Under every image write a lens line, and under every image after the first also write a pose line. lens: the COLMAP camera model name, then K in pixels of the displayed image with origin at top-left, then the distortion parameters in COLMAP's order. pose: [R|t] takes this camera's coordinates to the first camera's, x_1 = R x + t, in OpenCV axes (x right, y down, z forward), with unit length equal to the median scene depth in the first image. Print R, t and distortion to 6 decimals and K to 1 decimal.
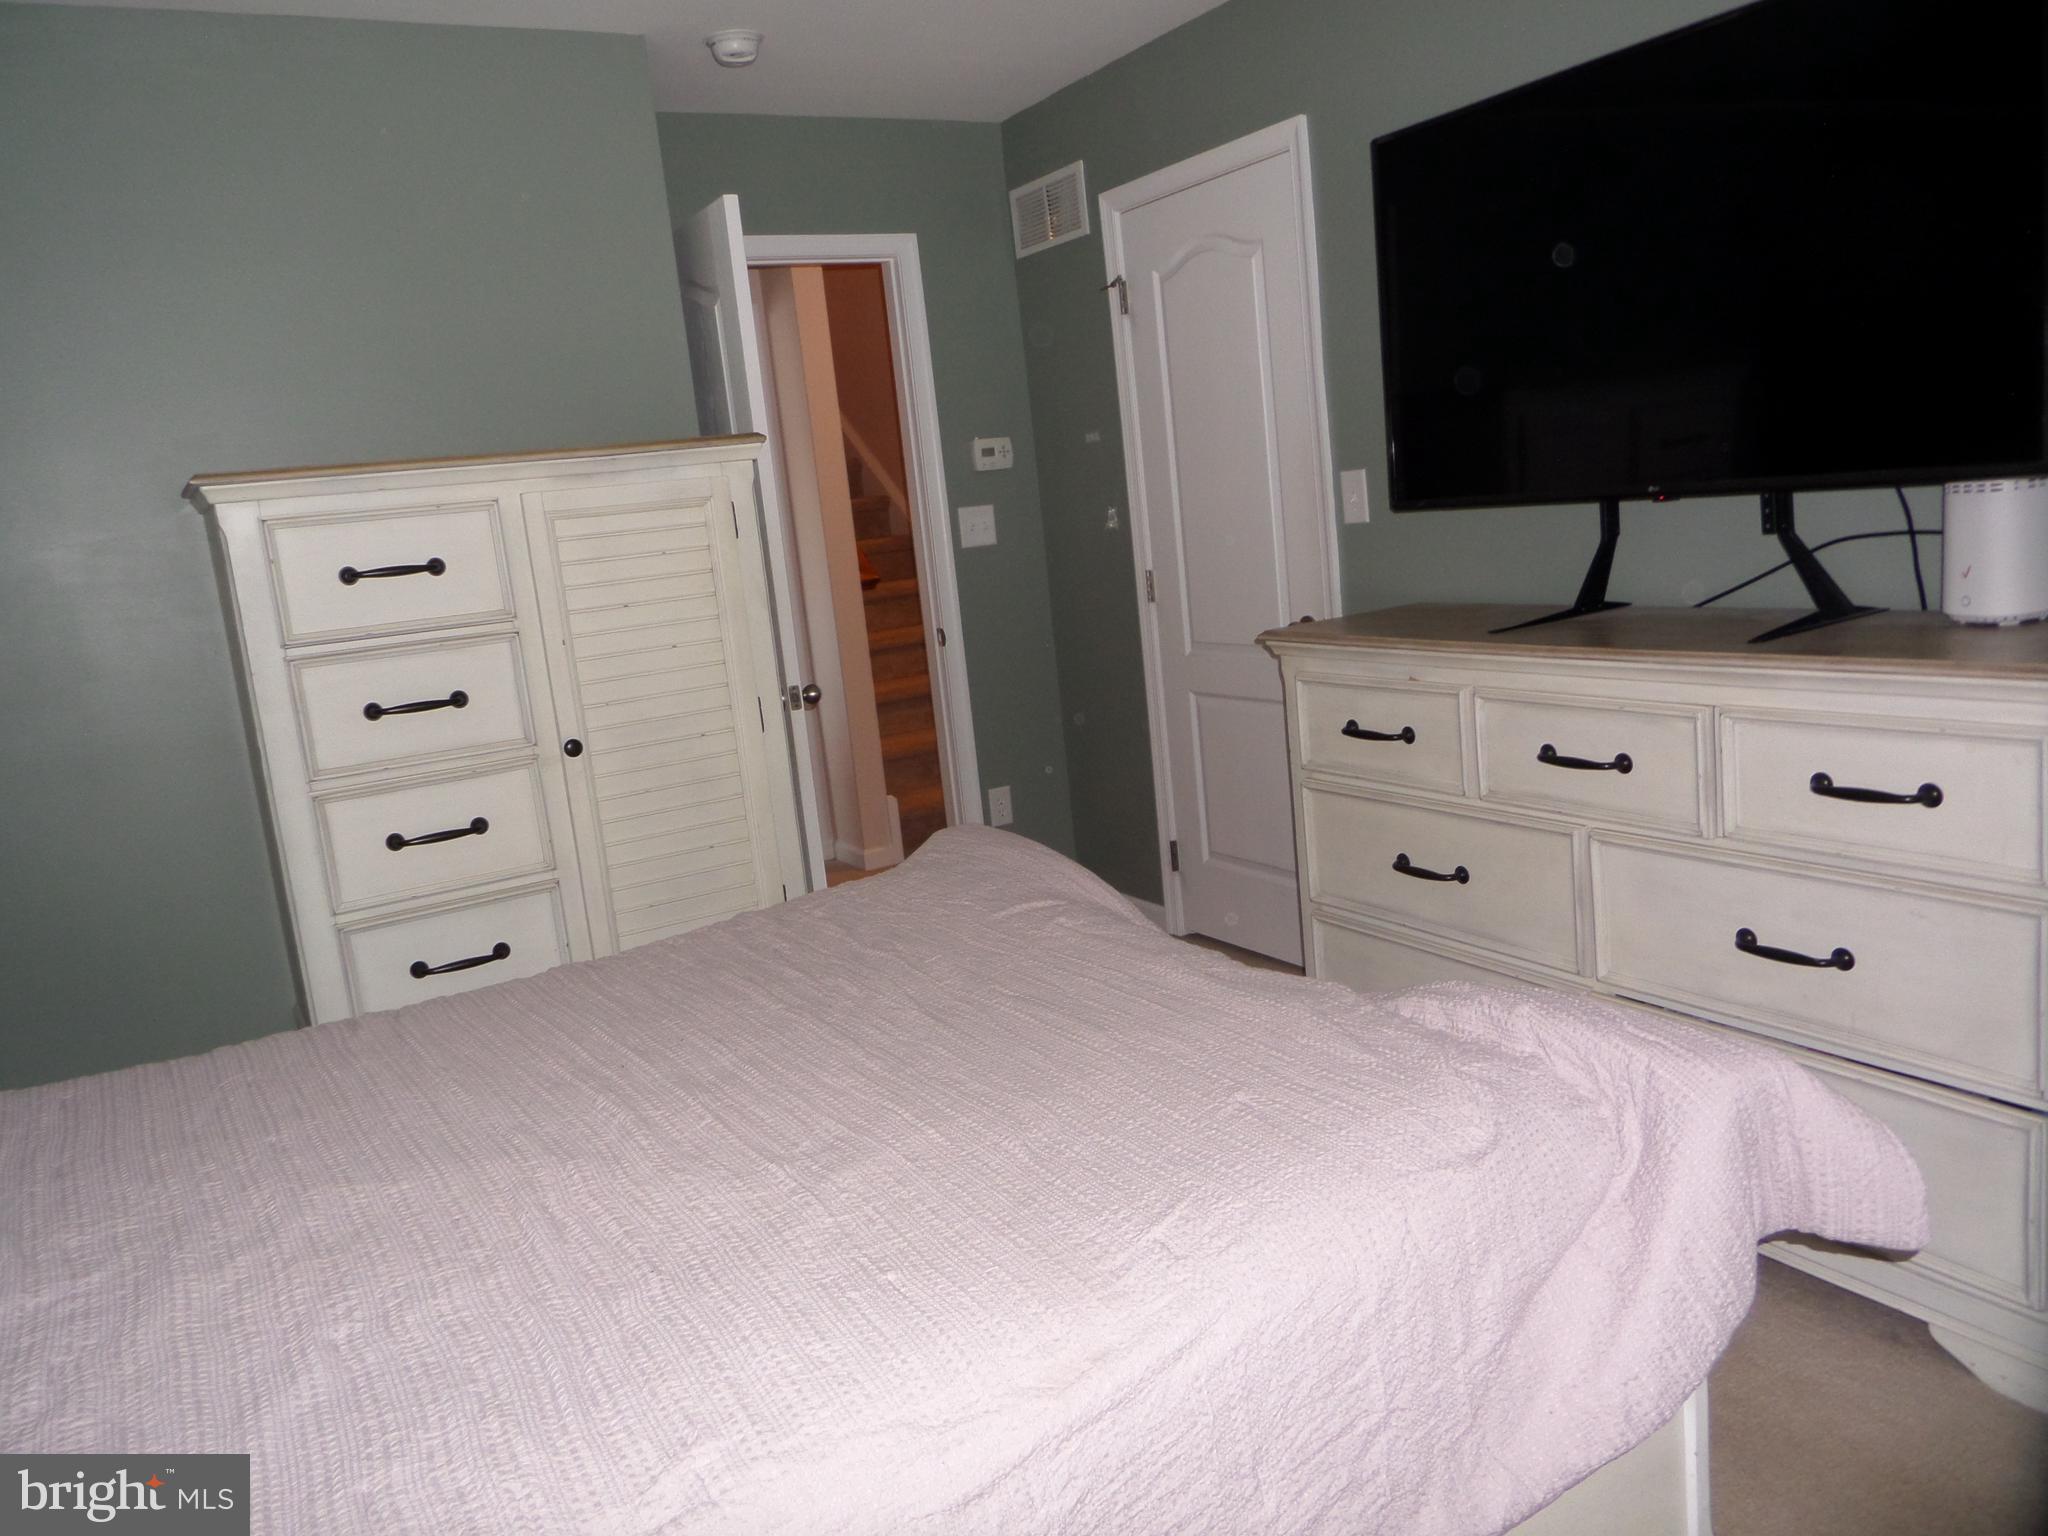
lens RADIAL K [[1502.4, 0, 1020.5], [0, 1502.4, 761.7], [0, 0, 1]] dist [0.005272, -0.025617]
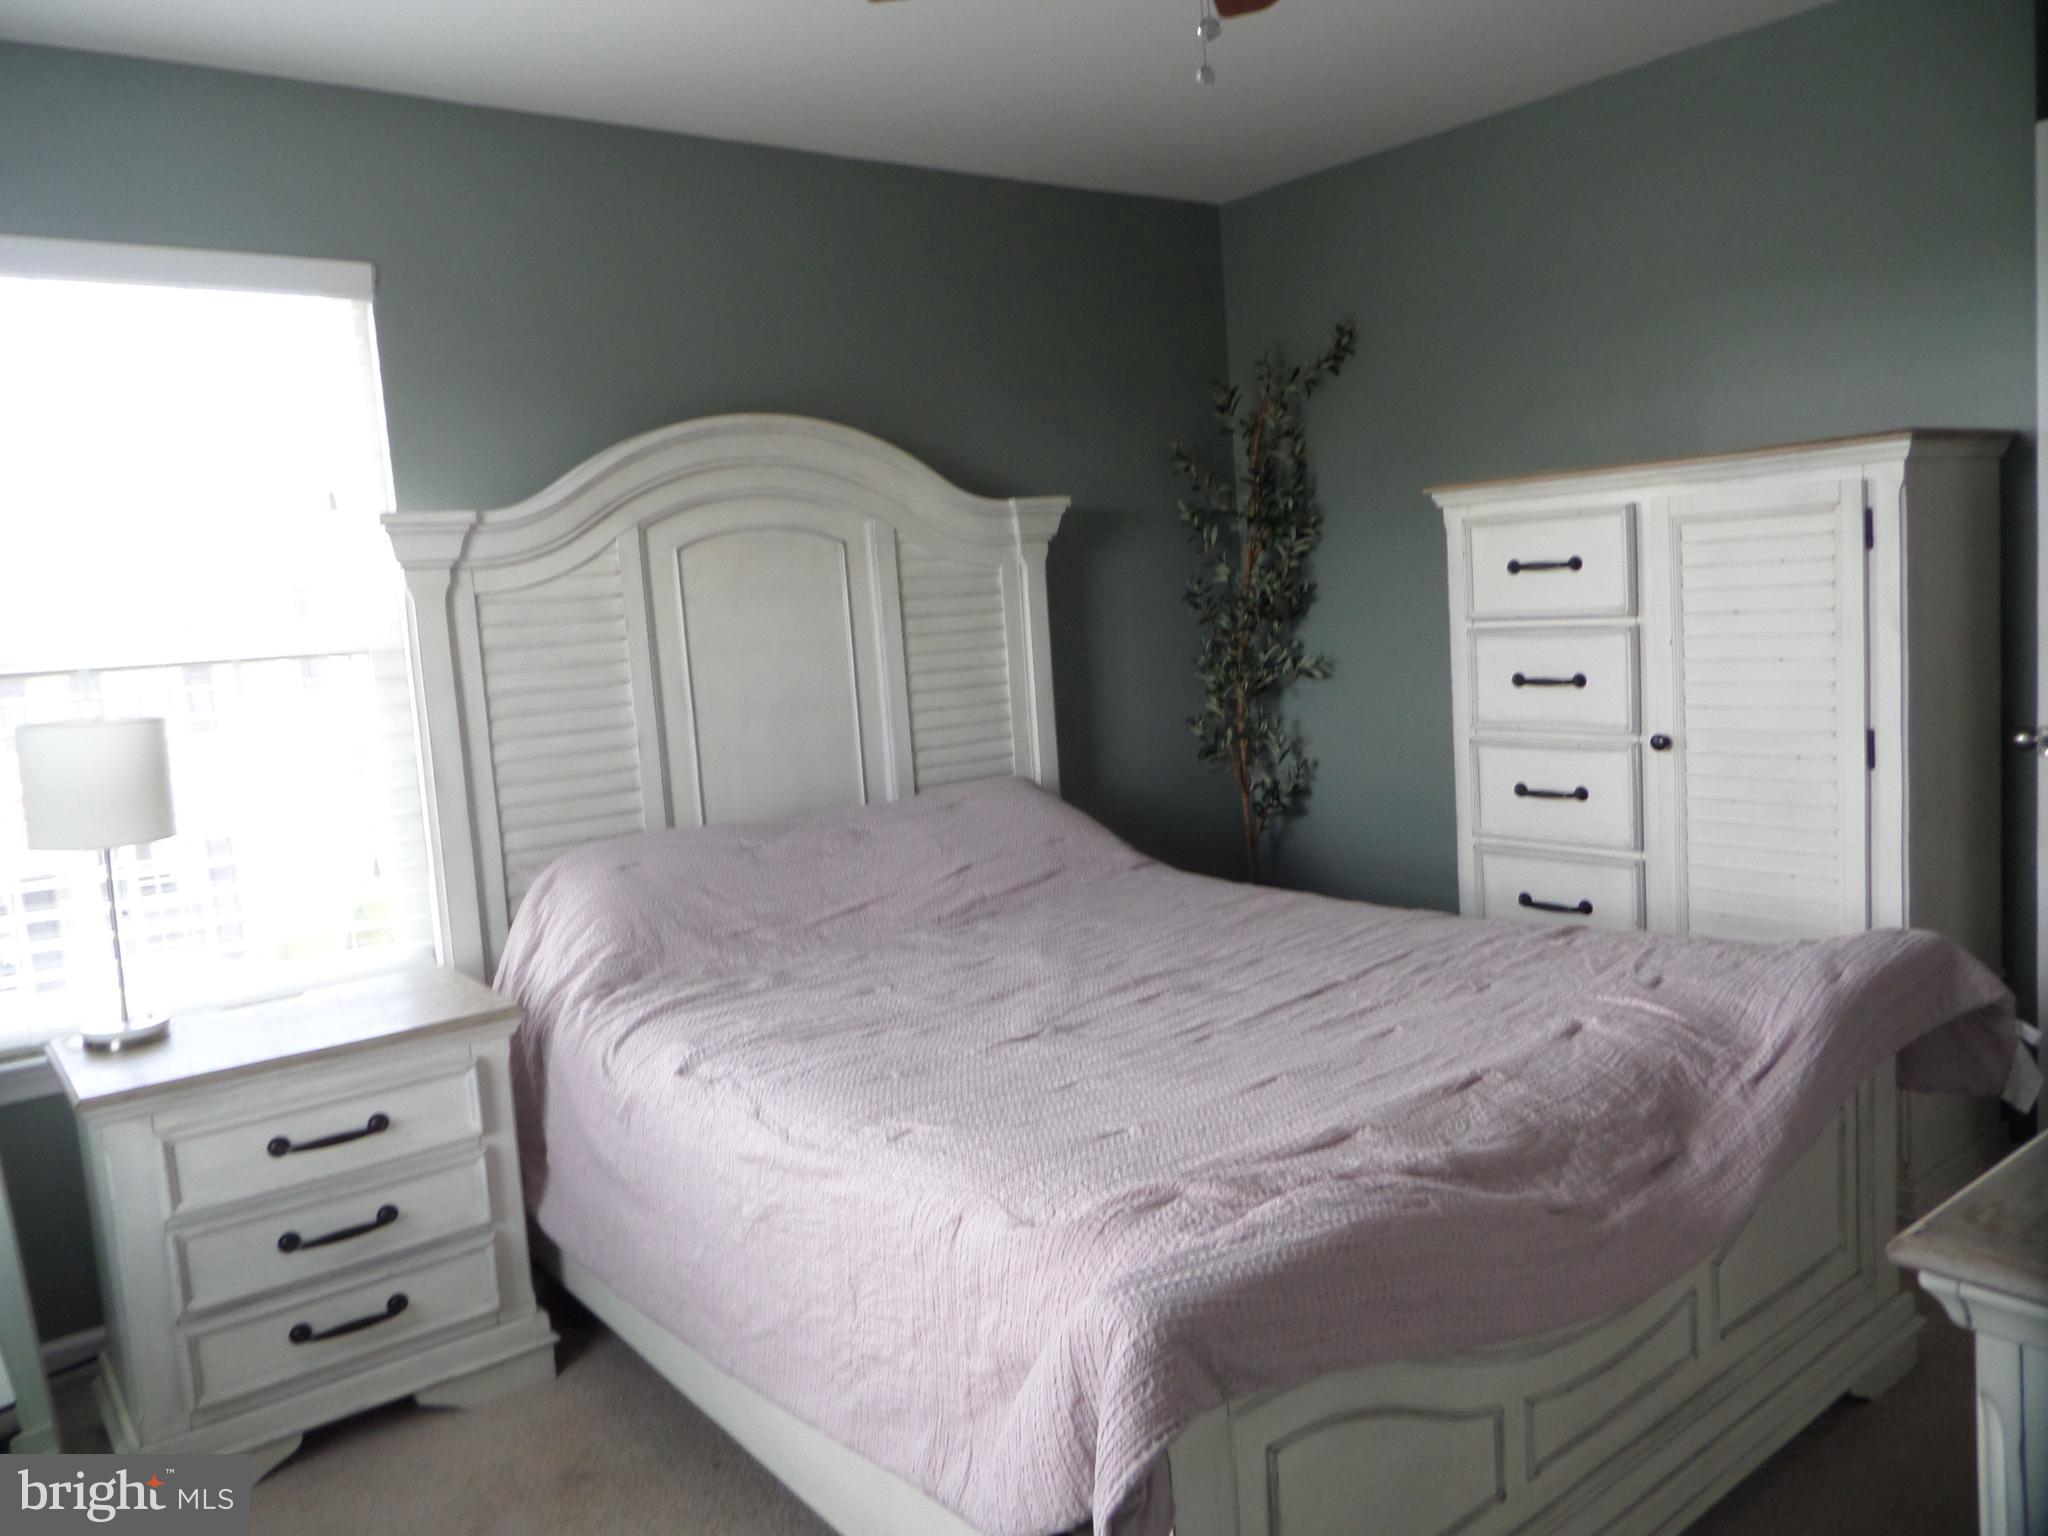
lens RADIAL K [[1502.4, 0, 1019.7], [0, 1502.4, 766.4], [0, 0, 1]] dist [0.005272, -0.025617]
pose [[0.112793, 0.204427, -0.972362, 0.699351], [-0.111914, 0.974993, 0.191999, -0.149832], [0.987296, 0.087165, 0.132850, 0.436354]]
